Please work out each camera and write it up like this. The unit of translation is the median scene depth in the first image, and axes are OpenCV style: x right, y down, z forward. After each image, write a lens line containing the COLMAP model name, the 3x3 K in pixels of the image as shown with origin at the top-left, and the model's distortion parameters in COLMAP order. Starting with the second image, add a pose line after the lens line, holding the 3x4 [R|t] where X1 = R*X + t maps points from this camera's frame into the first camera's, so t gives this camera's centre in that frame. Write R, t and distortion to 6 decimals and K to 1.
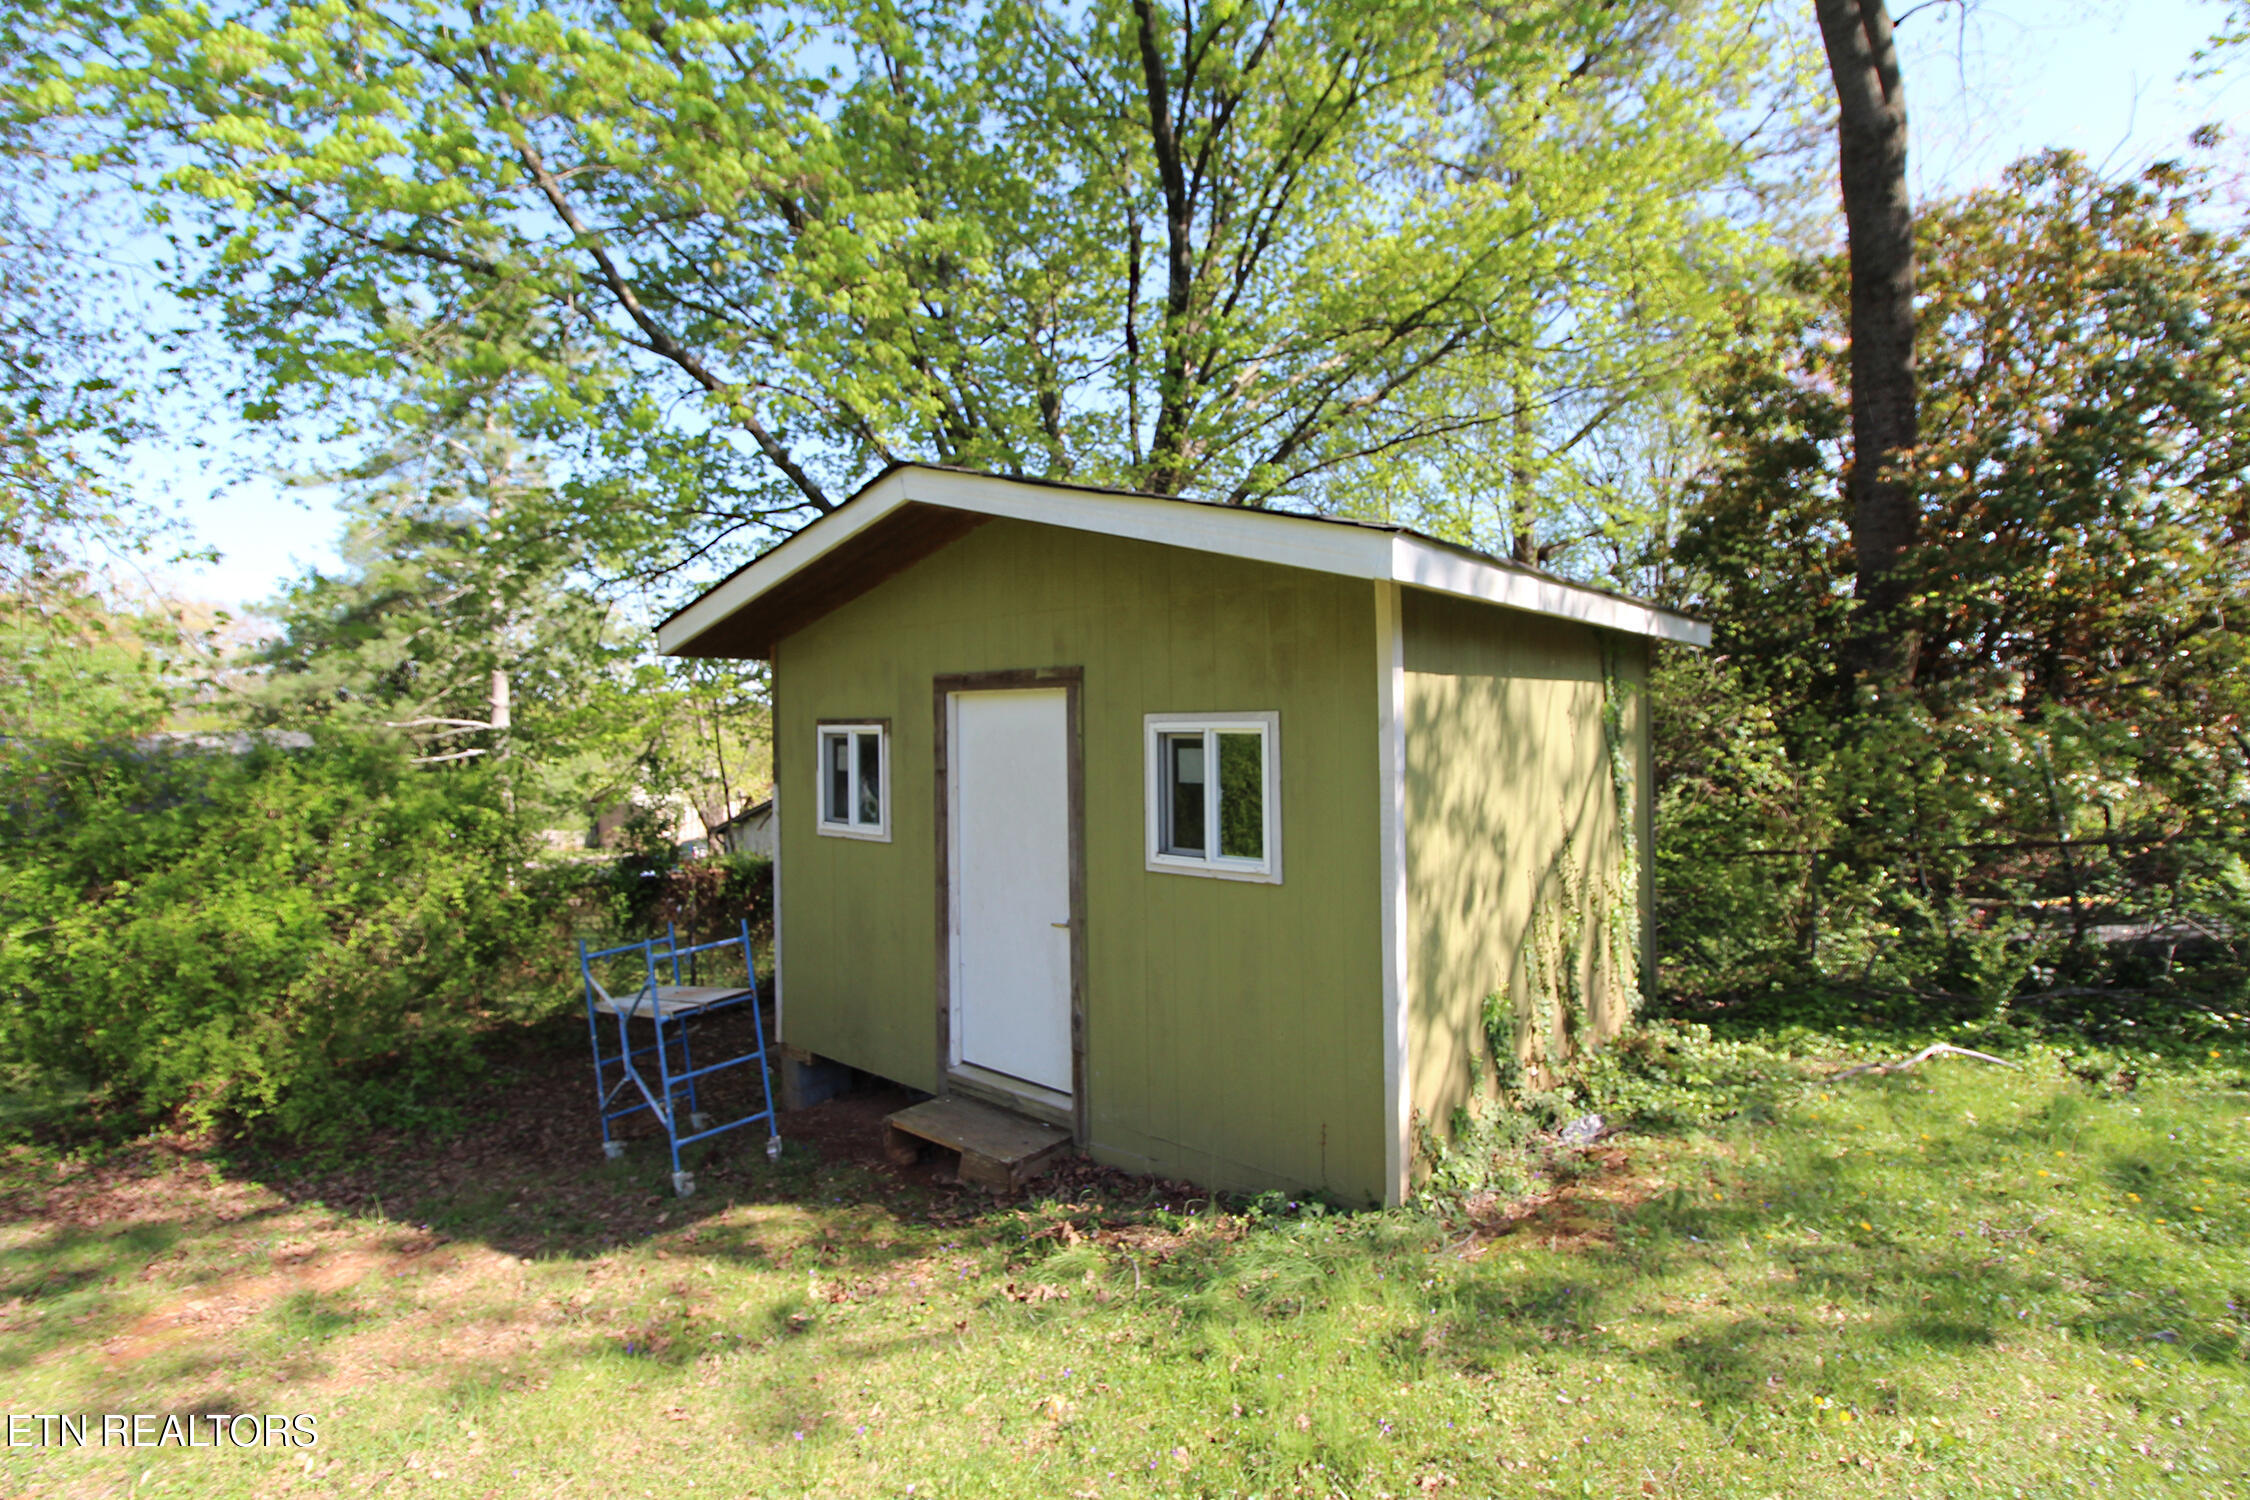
lens RADIAL K [[1045.2, 0, 1121.8], [0, 1045.2, 721.5], [0, 0, 1]] dist [-0.001360, -0.000598]
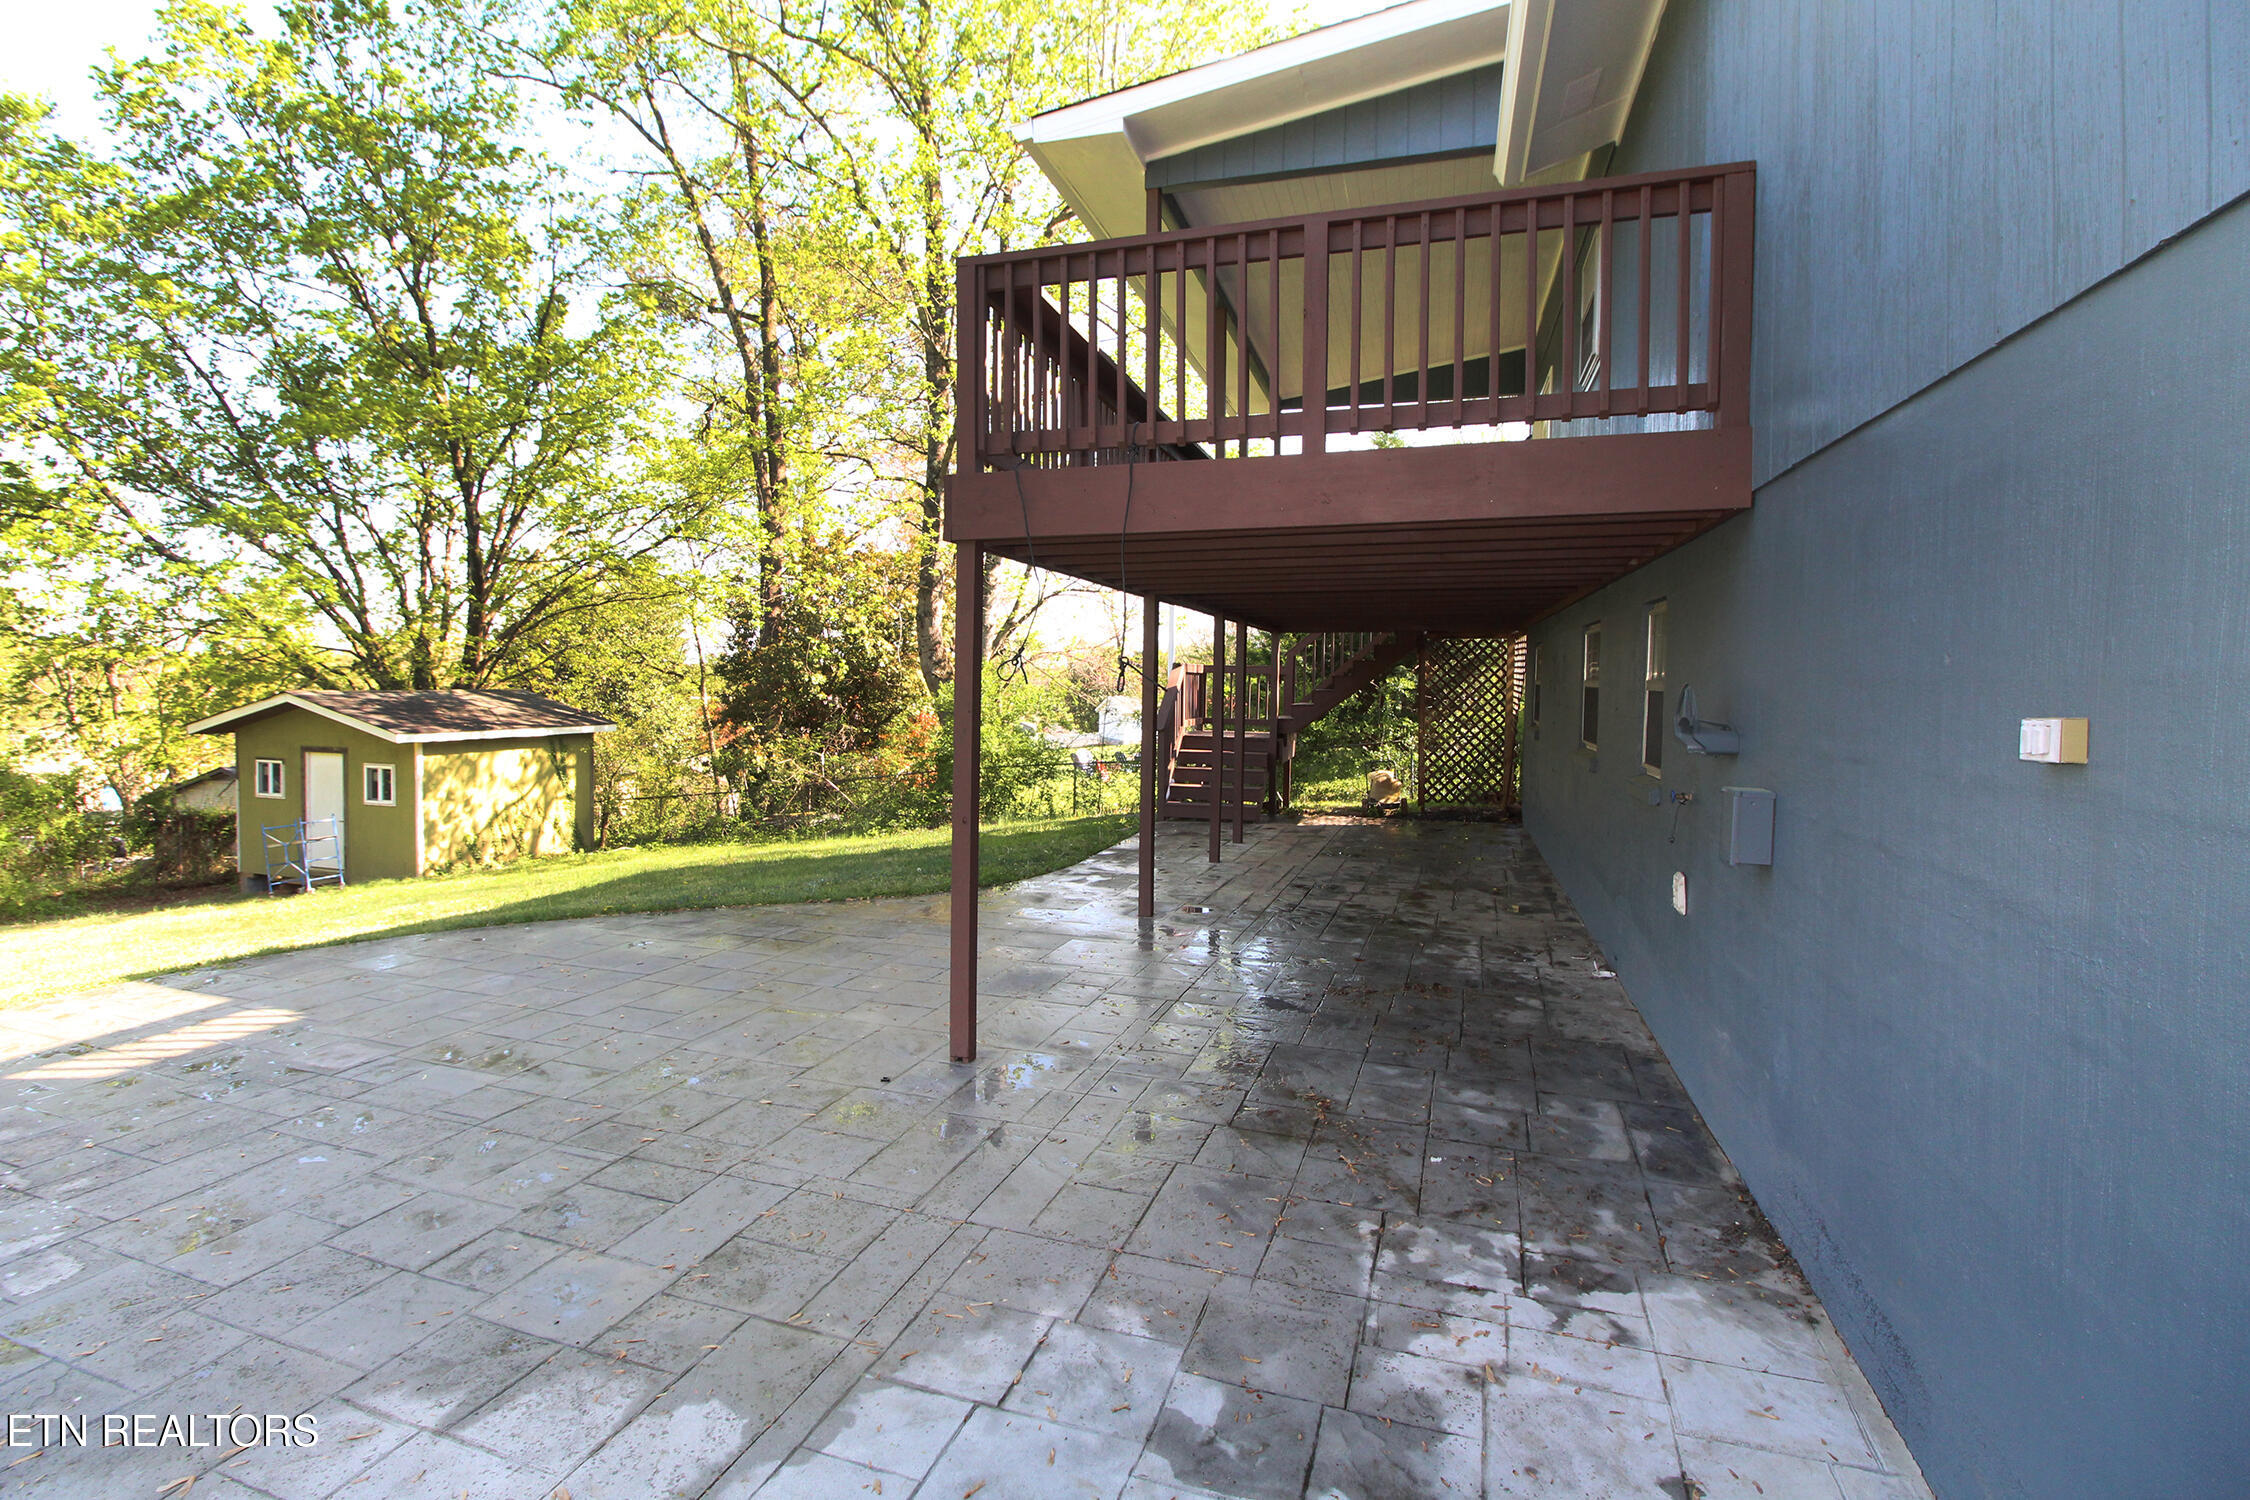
lens RADIAL K [[1045.2, 0, 1121.8], [0, 1045.2, 721.5], [0, 0, 1]] dist [-0.001360, -0.000598]
pose [[0.924840, 0.019301, 0.379866, 1.009839], [-0.027396, 0.999498, 0.015915, -0.259999], [-0.379369, -0.025126, 0.924904, -3.156637]]
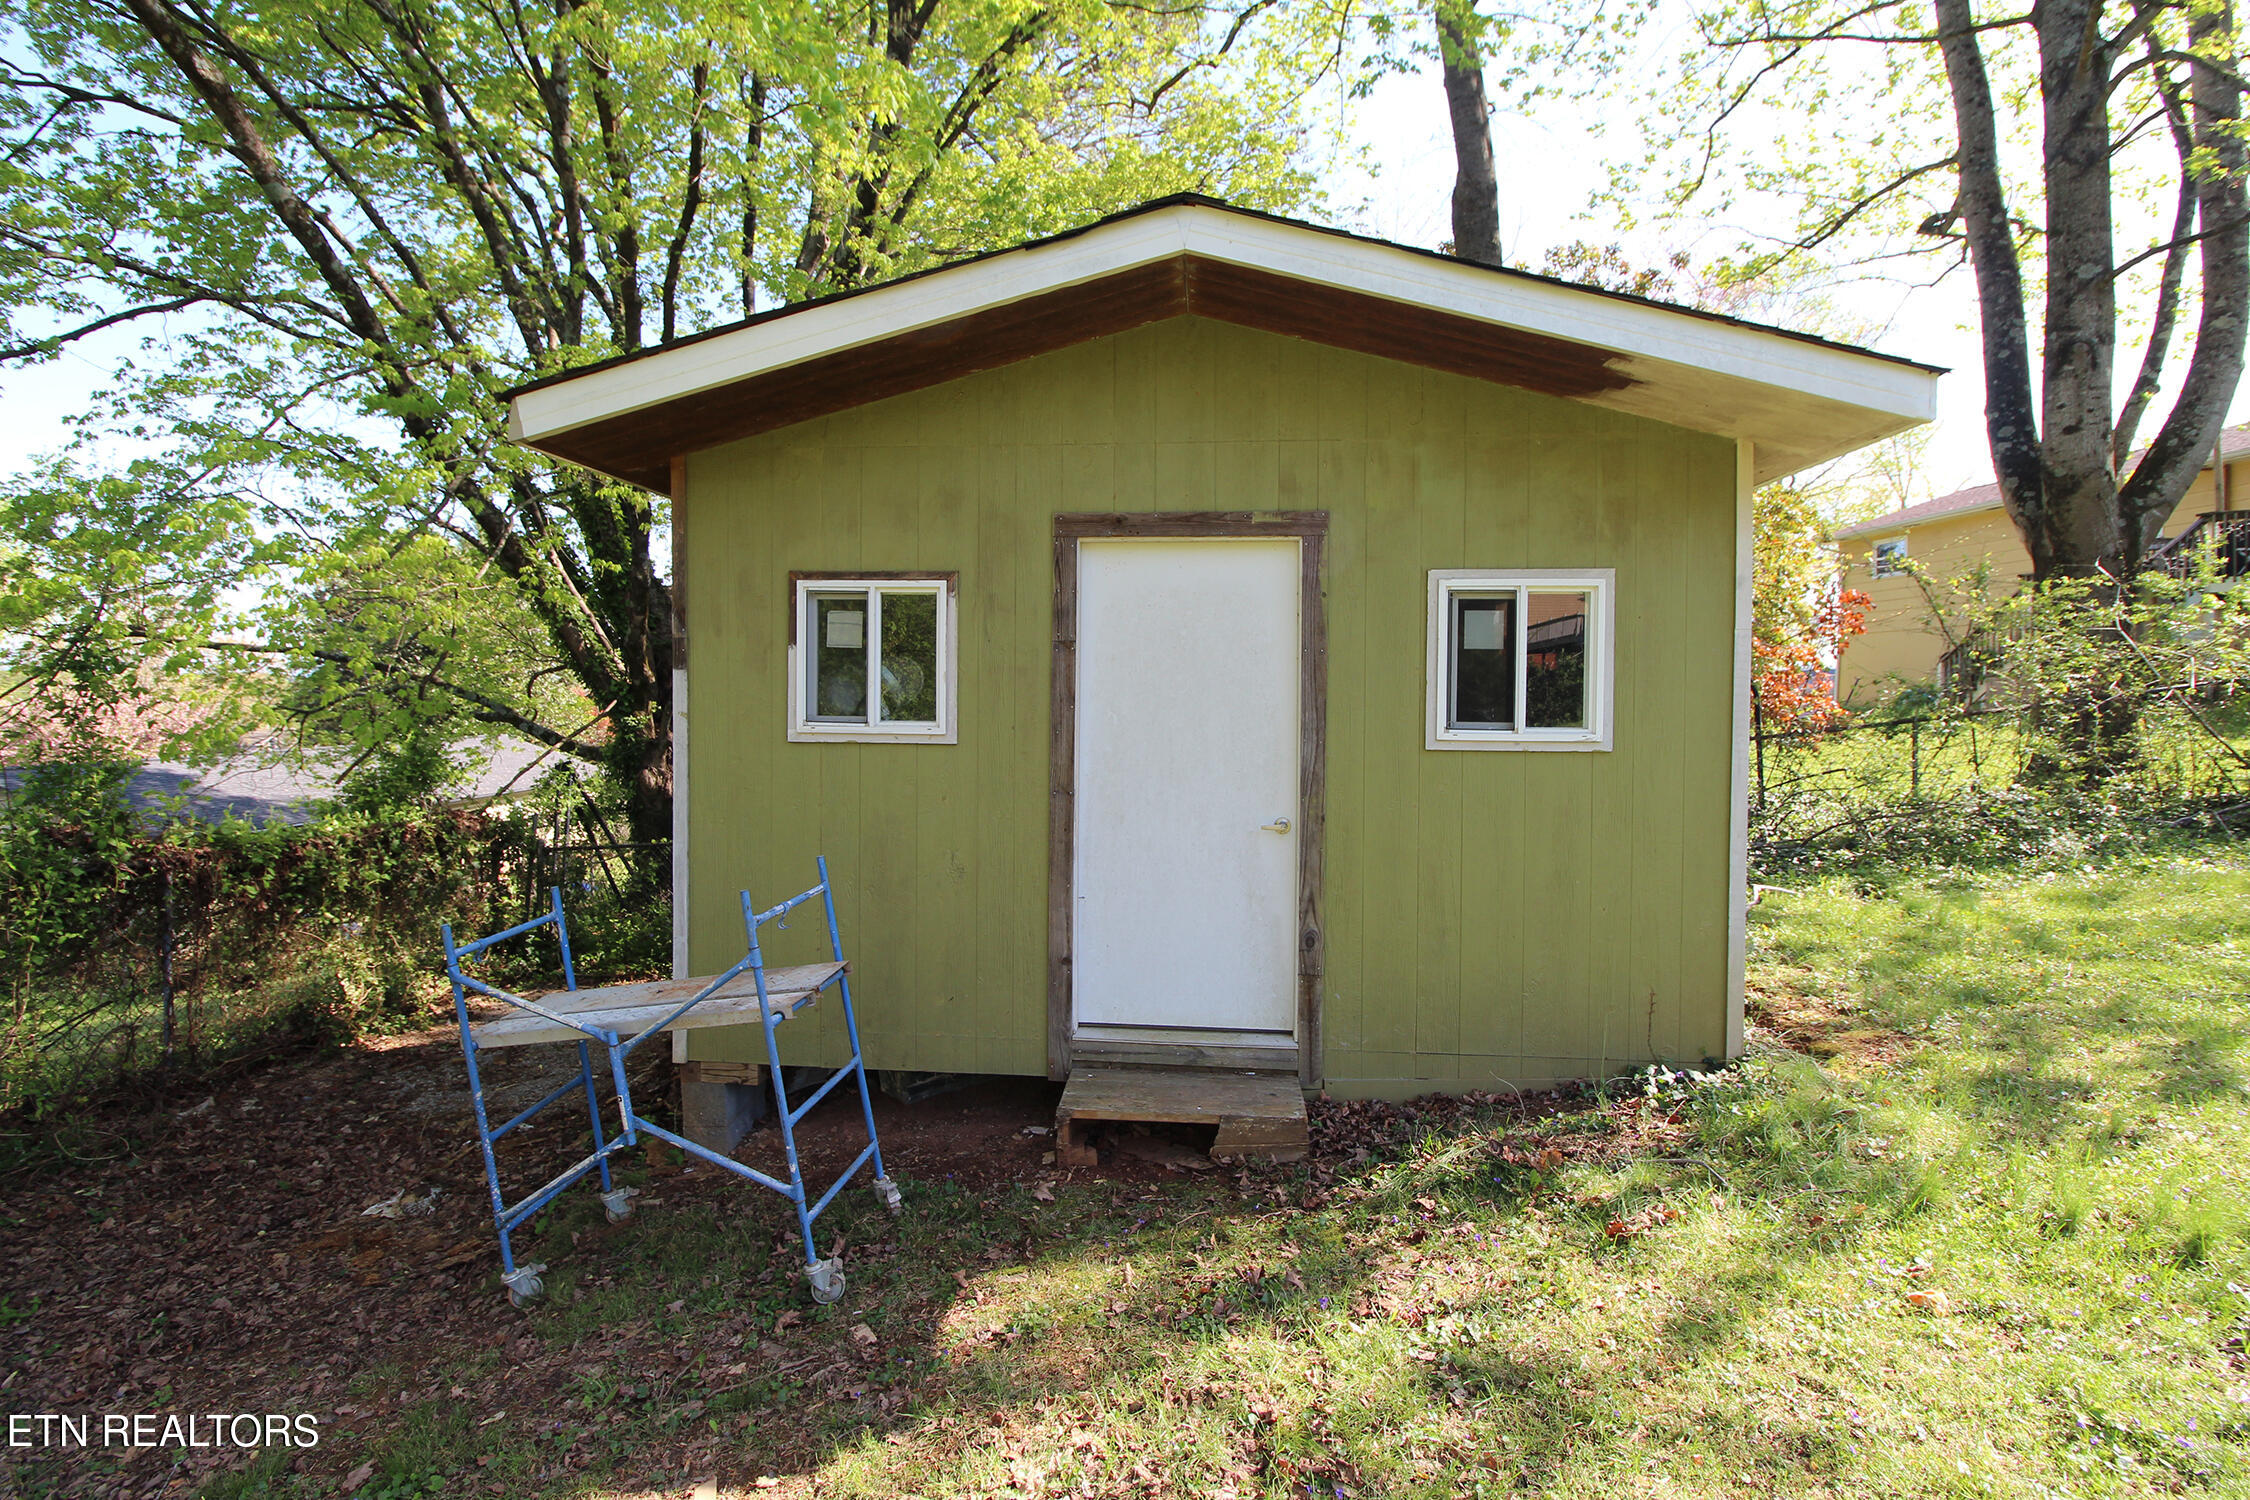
lens RADIAL K [[1045.2, 0, 1121.8], [0, 1045.2, 721.5], [0, 0, 1]] dist [-0.001360, -0.000598]
pose [[0.816309, 0.004146, 0.577601, -0.633448], [-0.017338, 0.999700, 0.017328, 0.099796], [-0.577356, -0.024160, 0.816135, 0.402814]]
